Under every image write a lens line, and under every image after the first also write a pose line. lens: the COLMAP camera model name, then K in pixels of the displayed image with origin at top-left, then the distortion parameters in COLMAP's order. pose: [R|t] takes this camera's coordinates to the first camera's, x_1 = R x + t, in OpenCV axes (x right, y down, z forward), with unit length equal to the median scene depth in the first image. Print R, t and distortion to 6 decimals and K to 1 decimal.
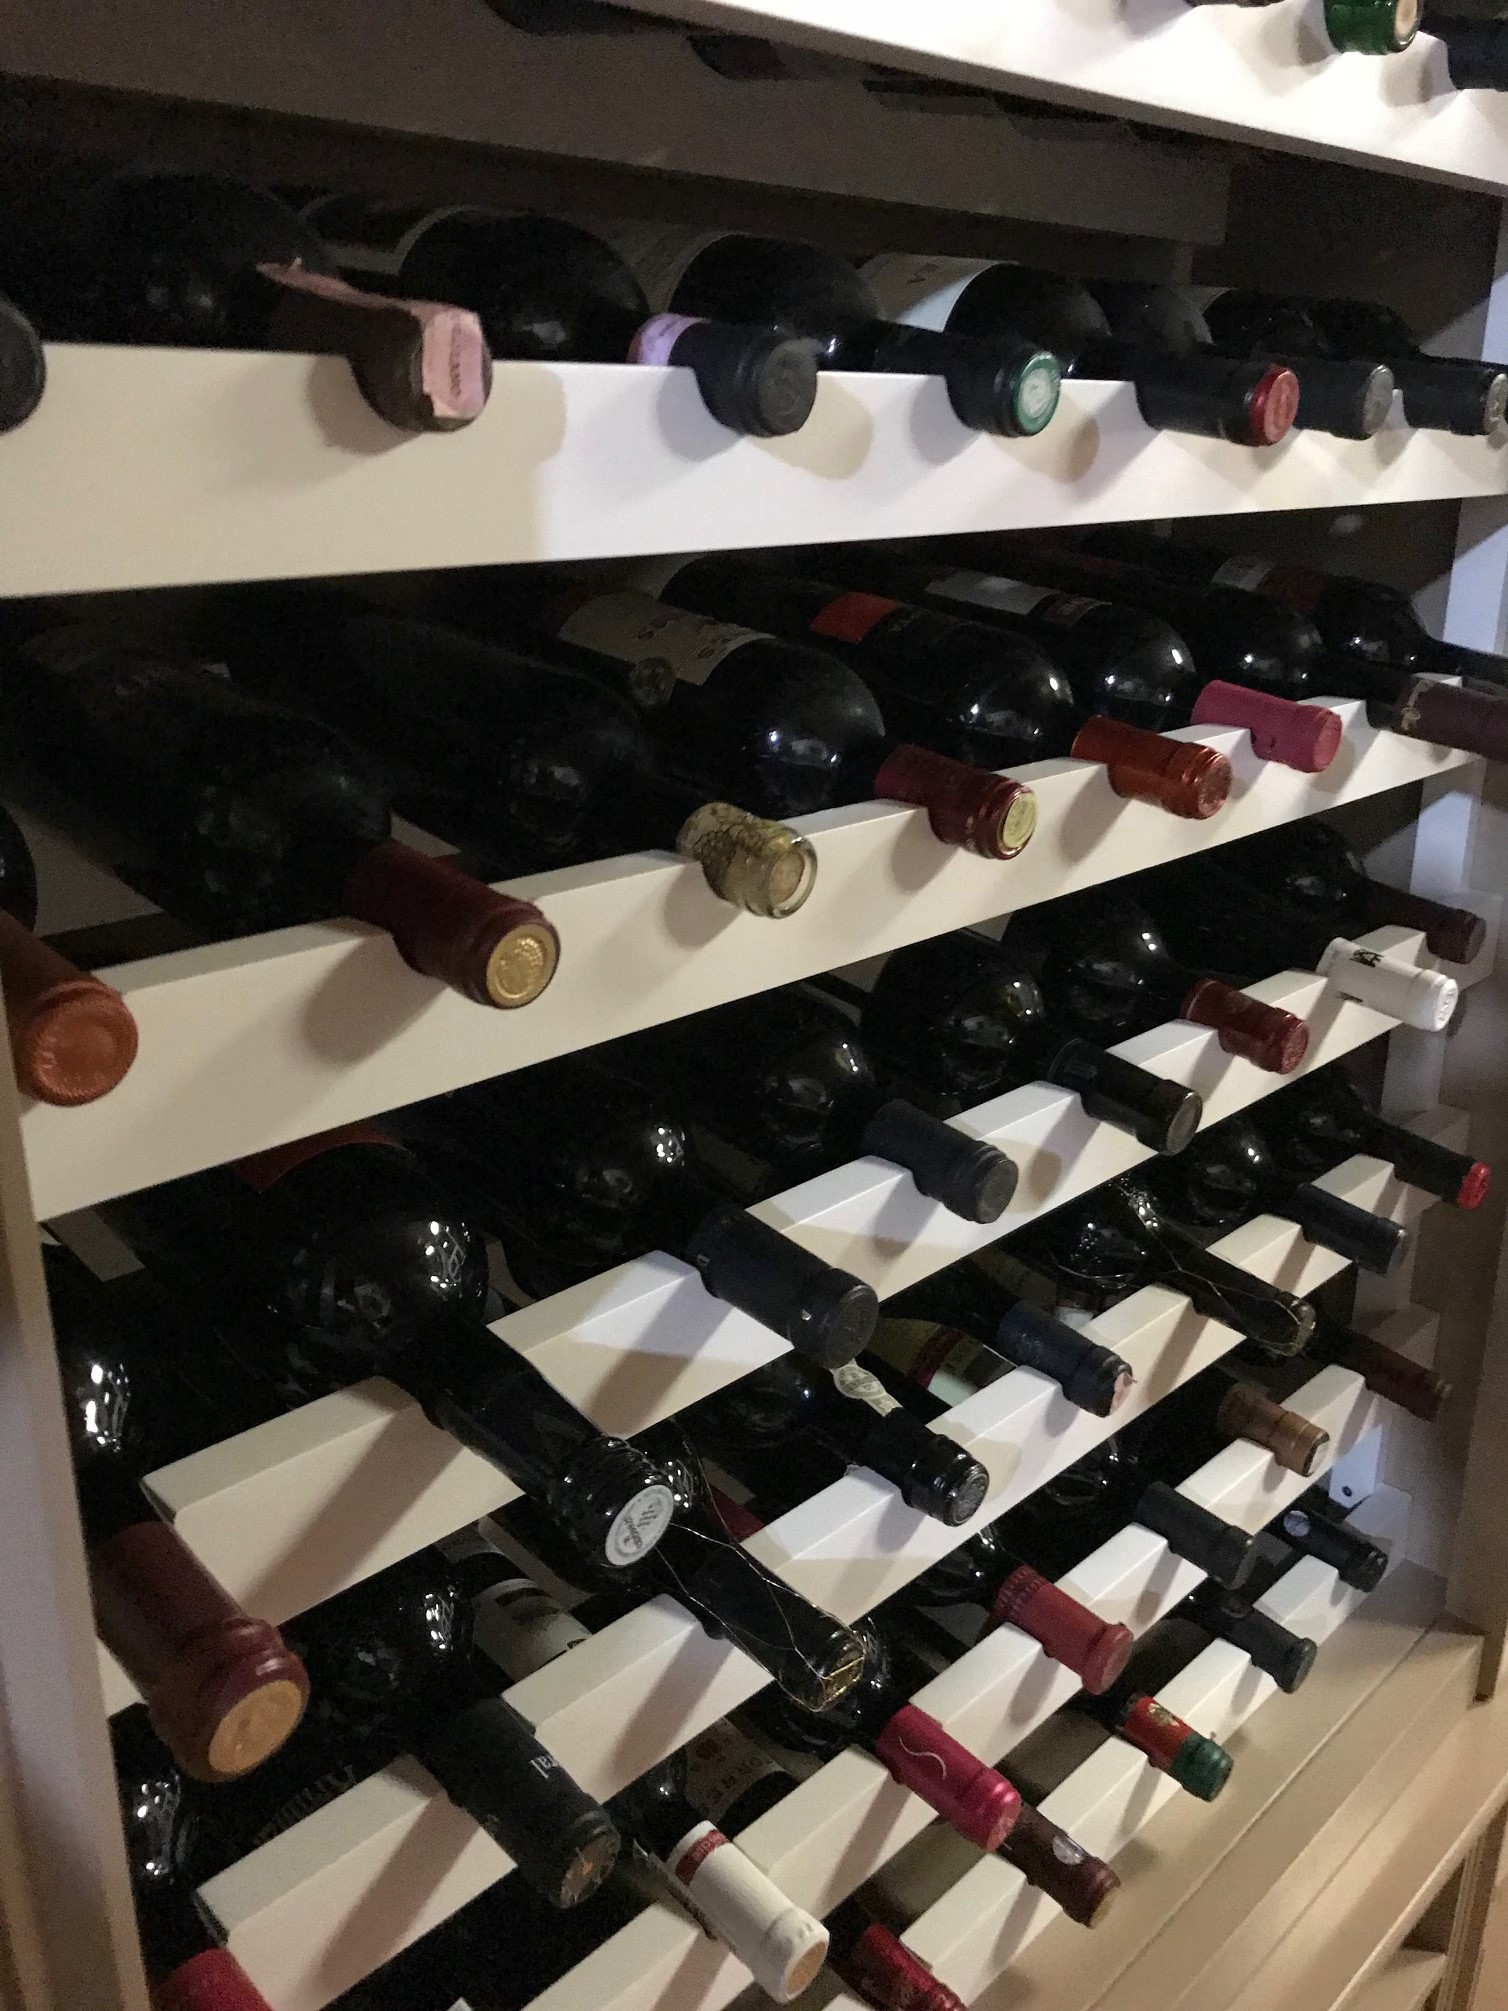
lens RADIAL K [[1649.5, 0, 775.9], [0, 1649.5, 994.0], [0, 0, 1]] dist [0.044795, -0.059006]
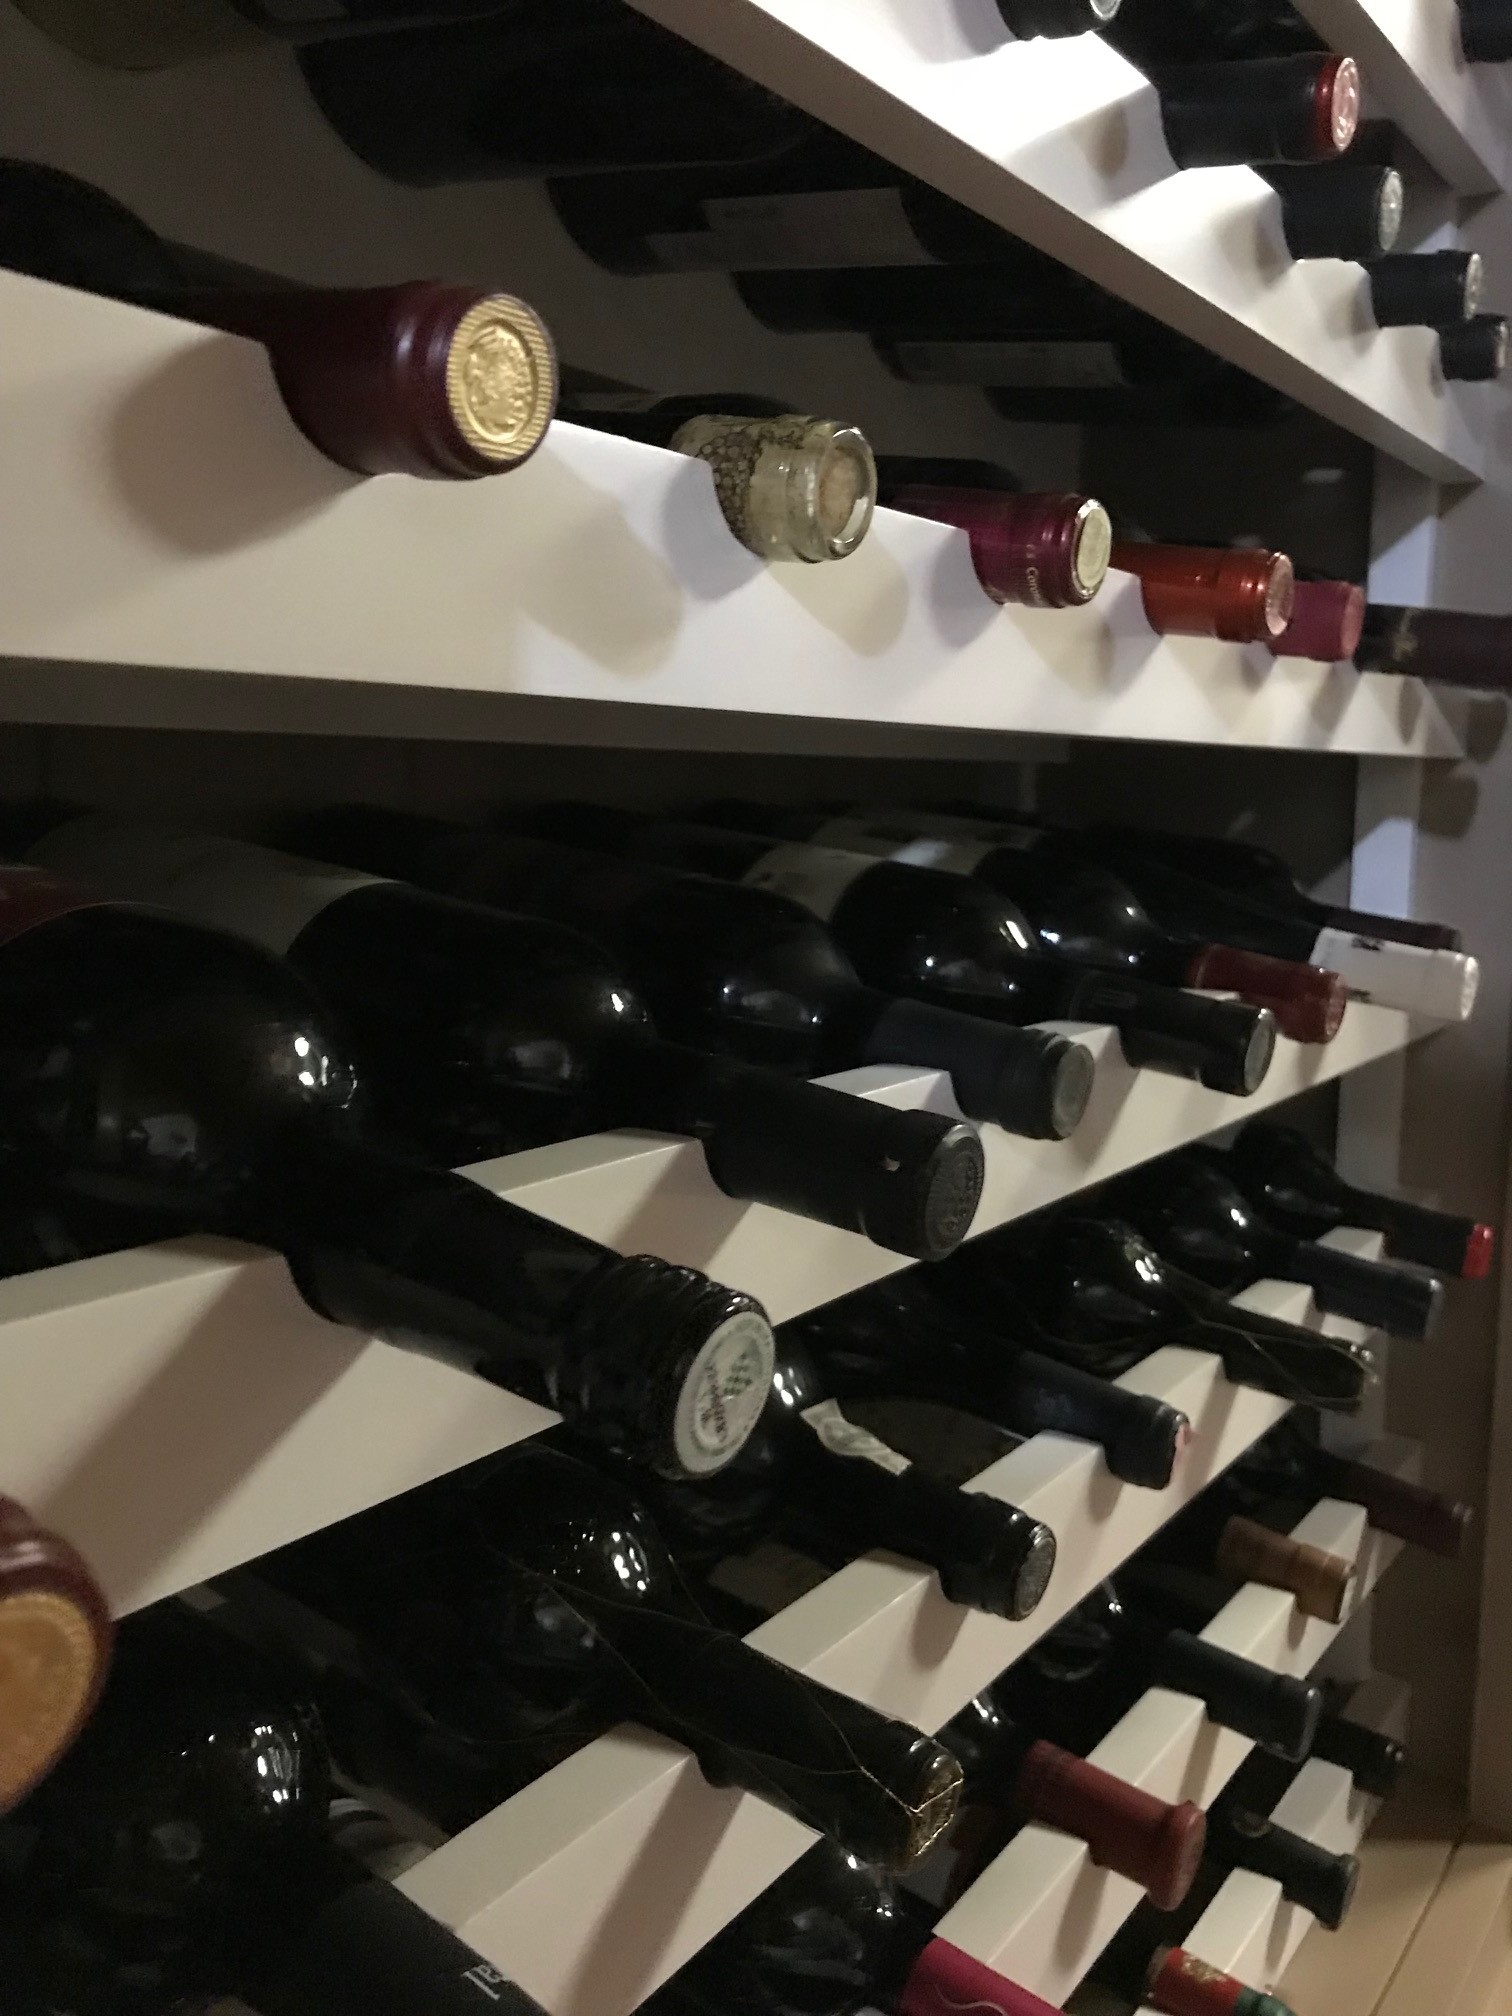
lens RADIAL K [[1717.6, 0, 792.7], [0, 1717.6, 1041.0], [0, 0, 1]] dist [-0.050292, 0.122783]
pose [[0.983303, -0.019861, 0.180888, -0.096678], [0.052541, 0.982678, -0.177719, 0.185313], [-0.174225, 0.184256, 0.967314, 0.254633]]
